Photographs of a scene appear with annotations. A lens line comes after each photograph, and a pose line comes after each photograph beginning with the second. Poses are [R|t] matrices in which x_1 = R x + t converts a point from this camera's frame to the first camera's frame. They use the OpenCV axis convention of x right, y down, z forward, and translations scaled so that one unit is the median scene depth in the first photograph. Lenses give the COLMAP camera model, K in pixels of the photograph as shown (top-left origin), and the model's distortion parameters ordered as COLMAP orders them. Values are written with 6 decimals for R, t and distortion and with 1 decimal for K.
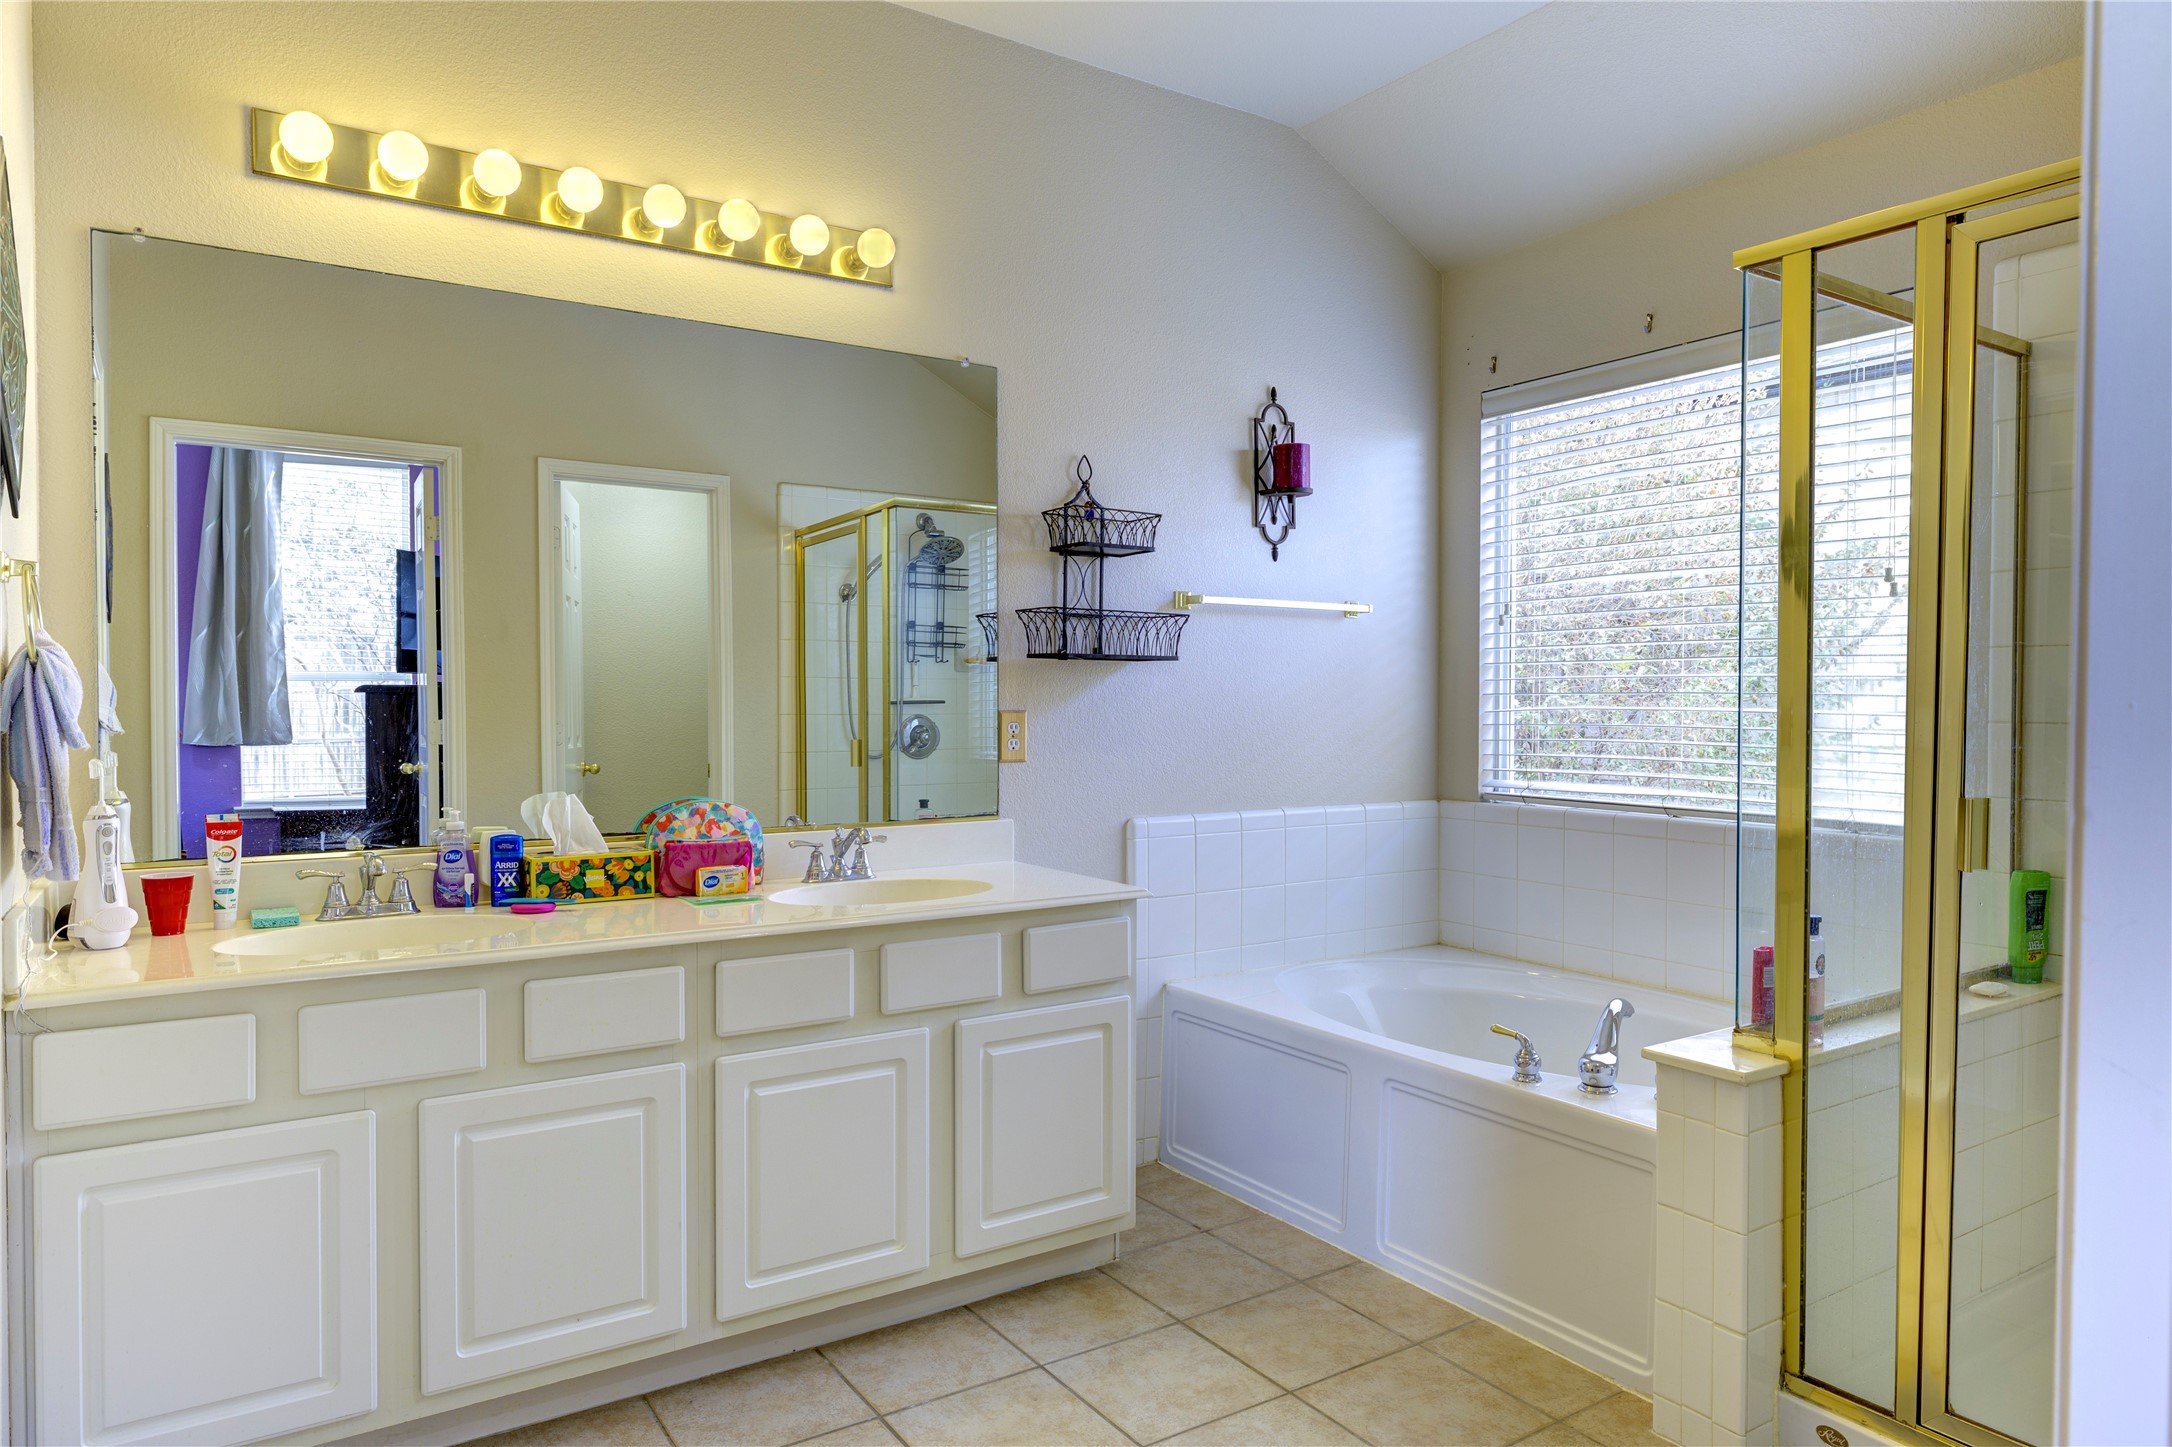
lens RADIAL K [[1356.8, 0, 1088.9], [0, 1356.8, 719.0], [0, 0, 1]] dist [-0.000126, -0.003207]
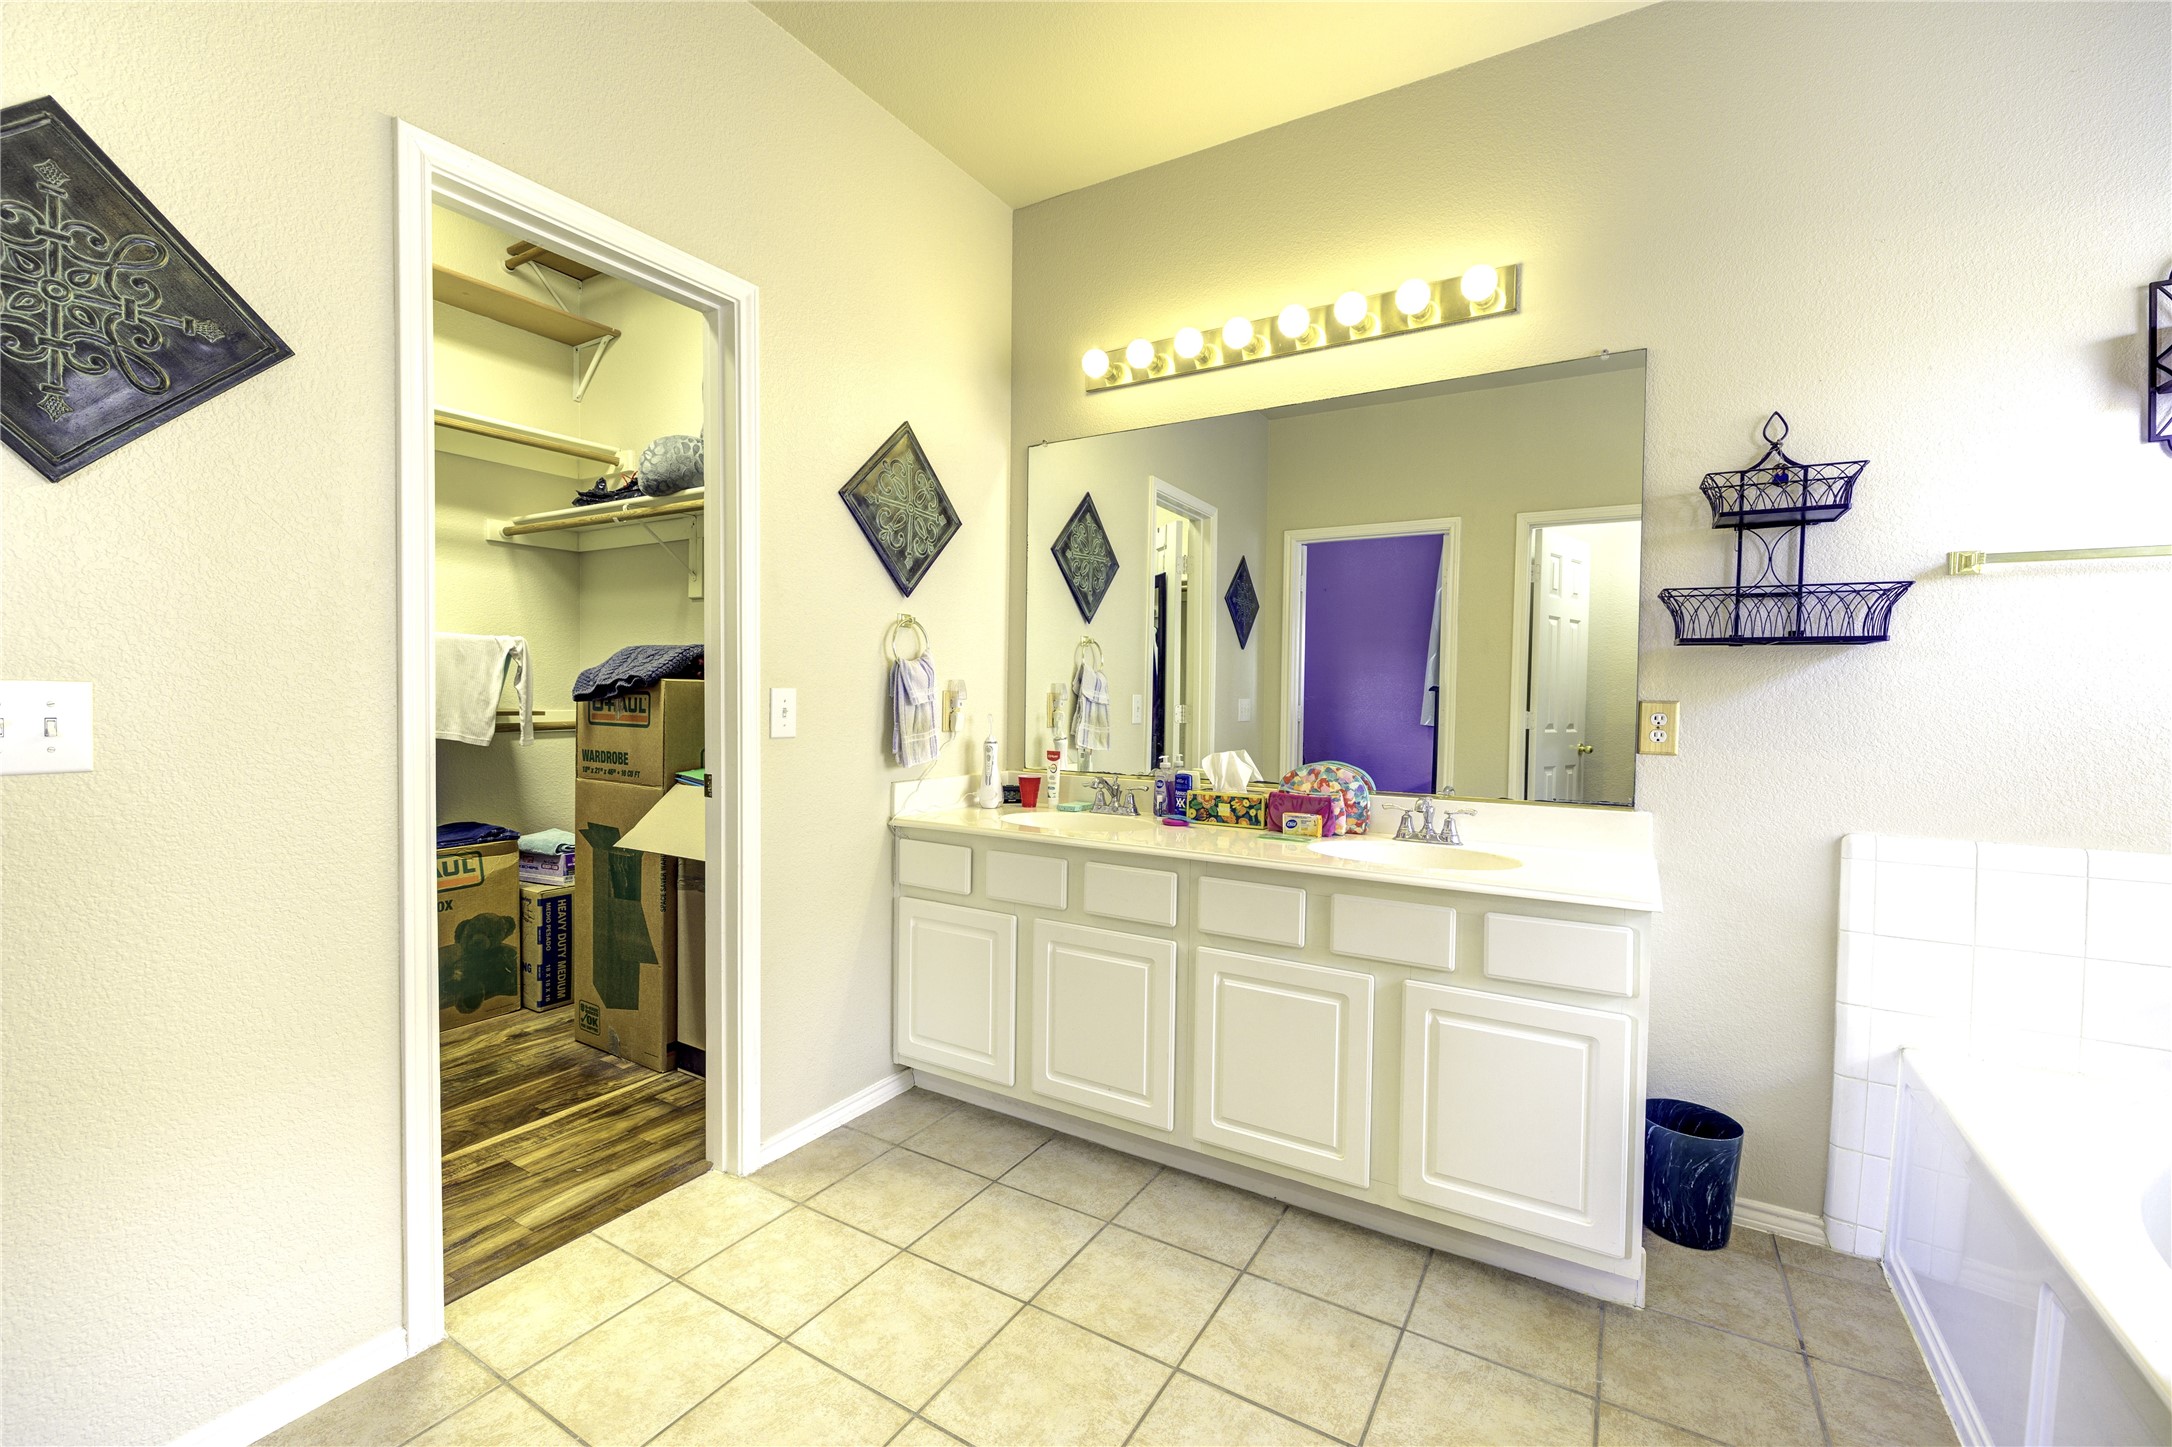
lens RADIAL K [[910.3, 0, 1089.2], [0, 910.3, 717.5], [0, 0, 1]] dist [0.003107, -0.000067]
pose [[0.426870, 0.027841, -0.903884, 0.419047], [-0.024837, 0.999510, 0.019057, 0.004083], [0.903972, 0.014315, 0.427352, 0.422977]]
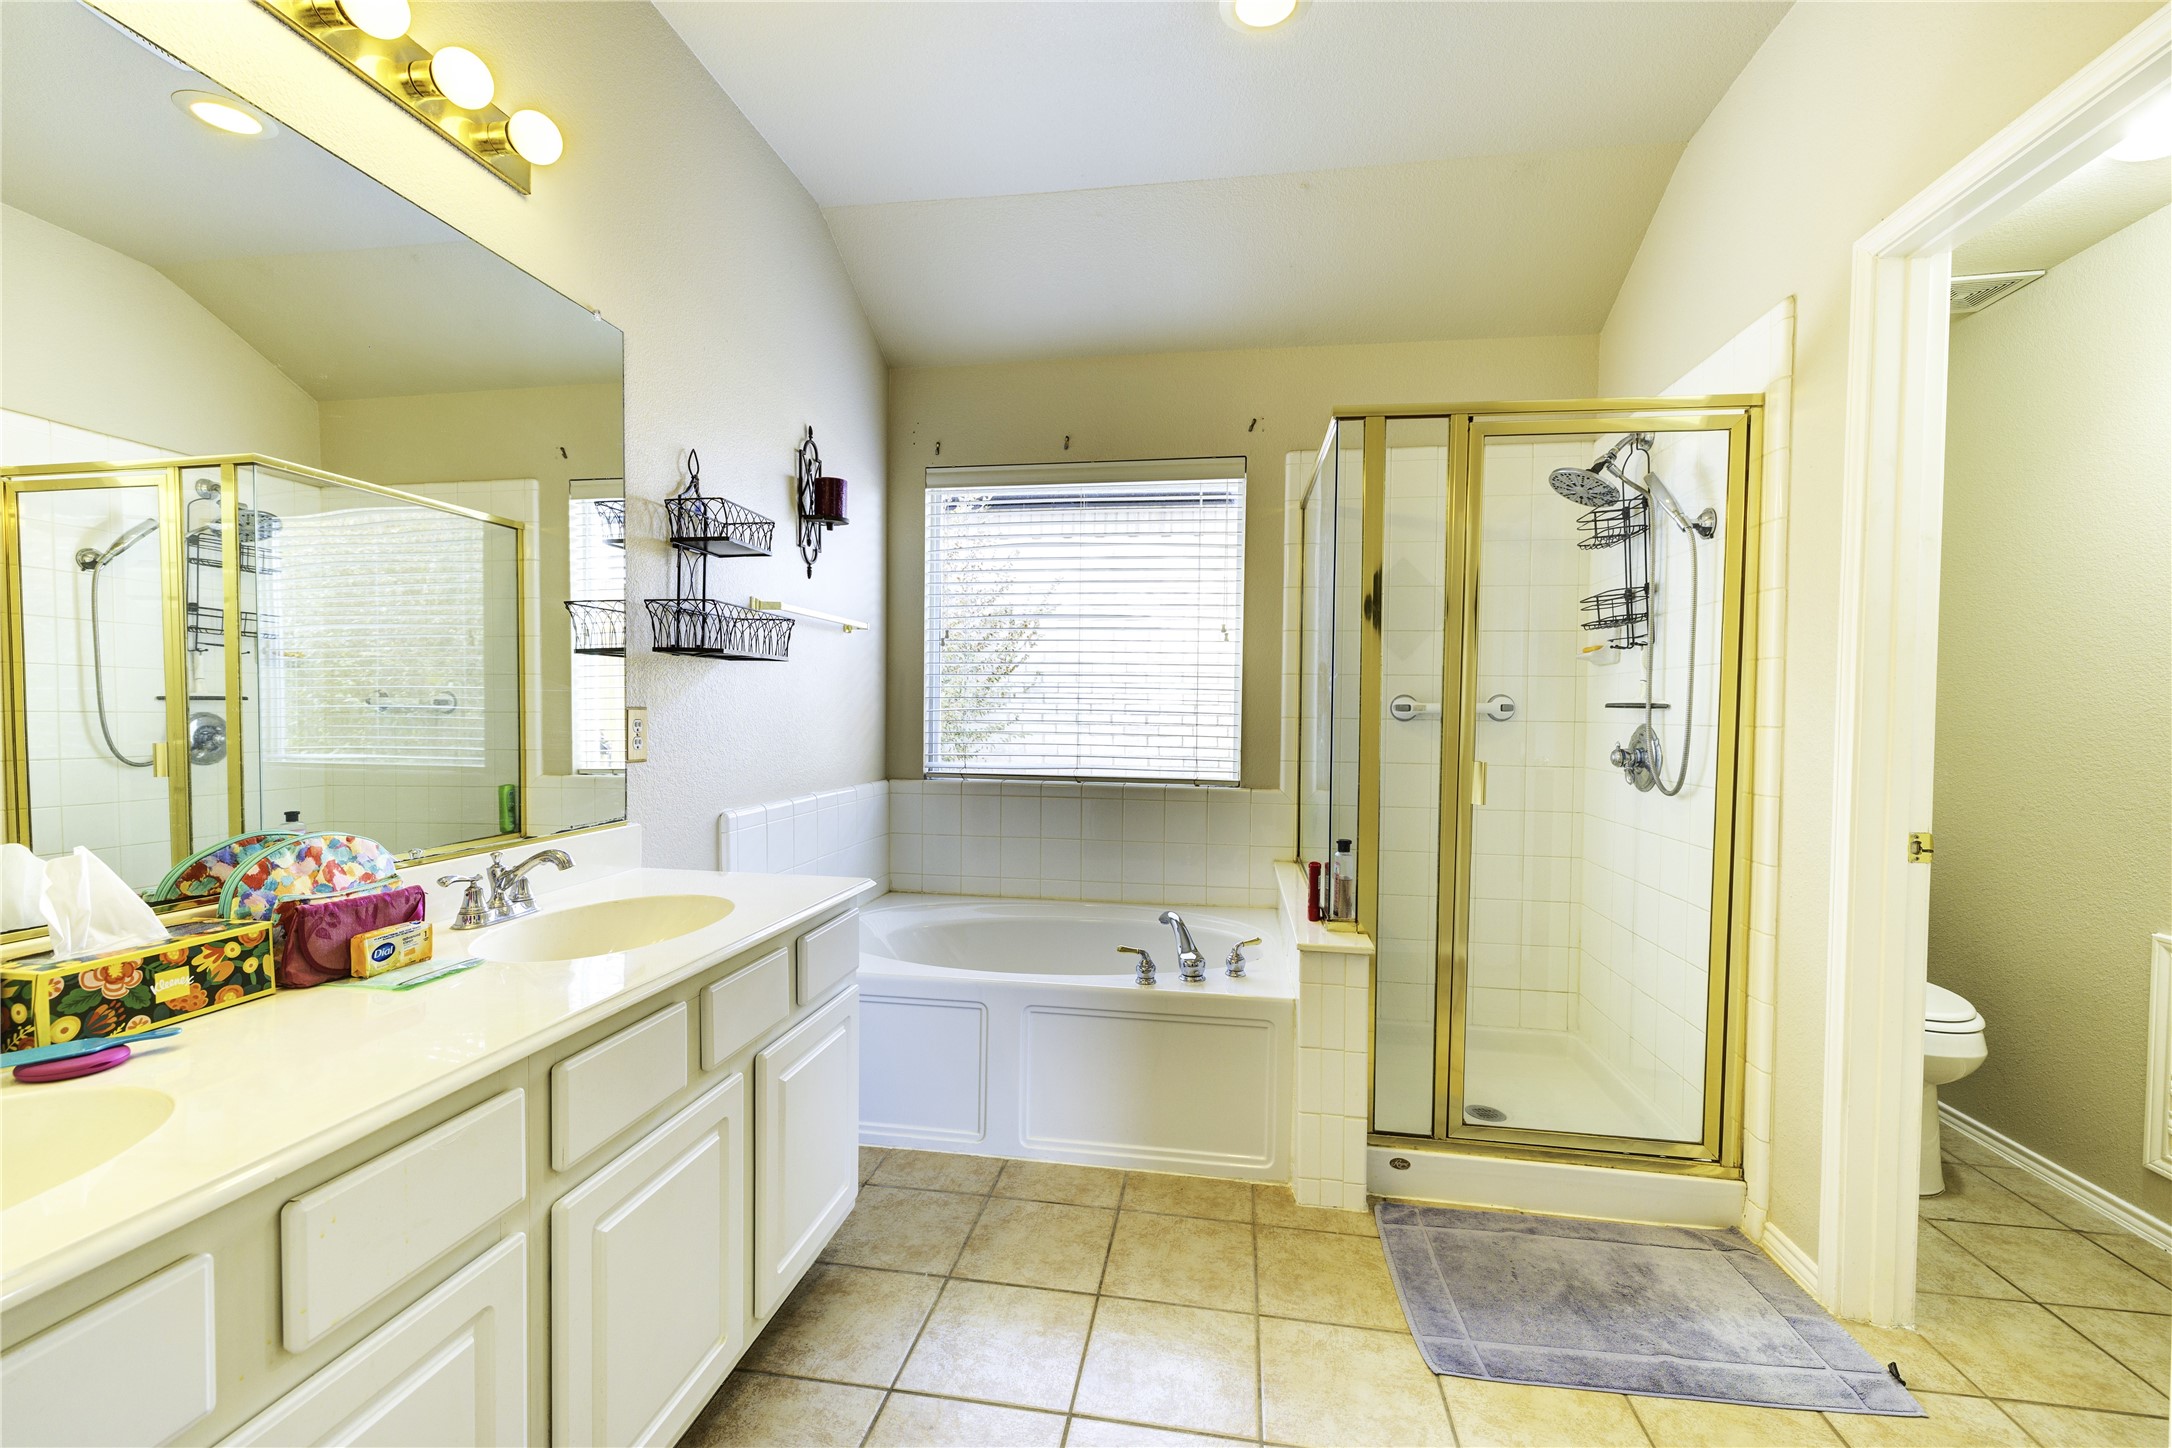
lens RADIAL K [[910.3, 0, 1100.1], [0, 910.3, 725.8], [0, 0, 1]] dist [0.003107, -0.000067]
pose [[0.673885, -0.008399, 0.738788, -0.358675], [0.001865, 0.999952, 0.009667, 0.001346], [-0.738834, -0.005137, 0.673868, 0.402840]]
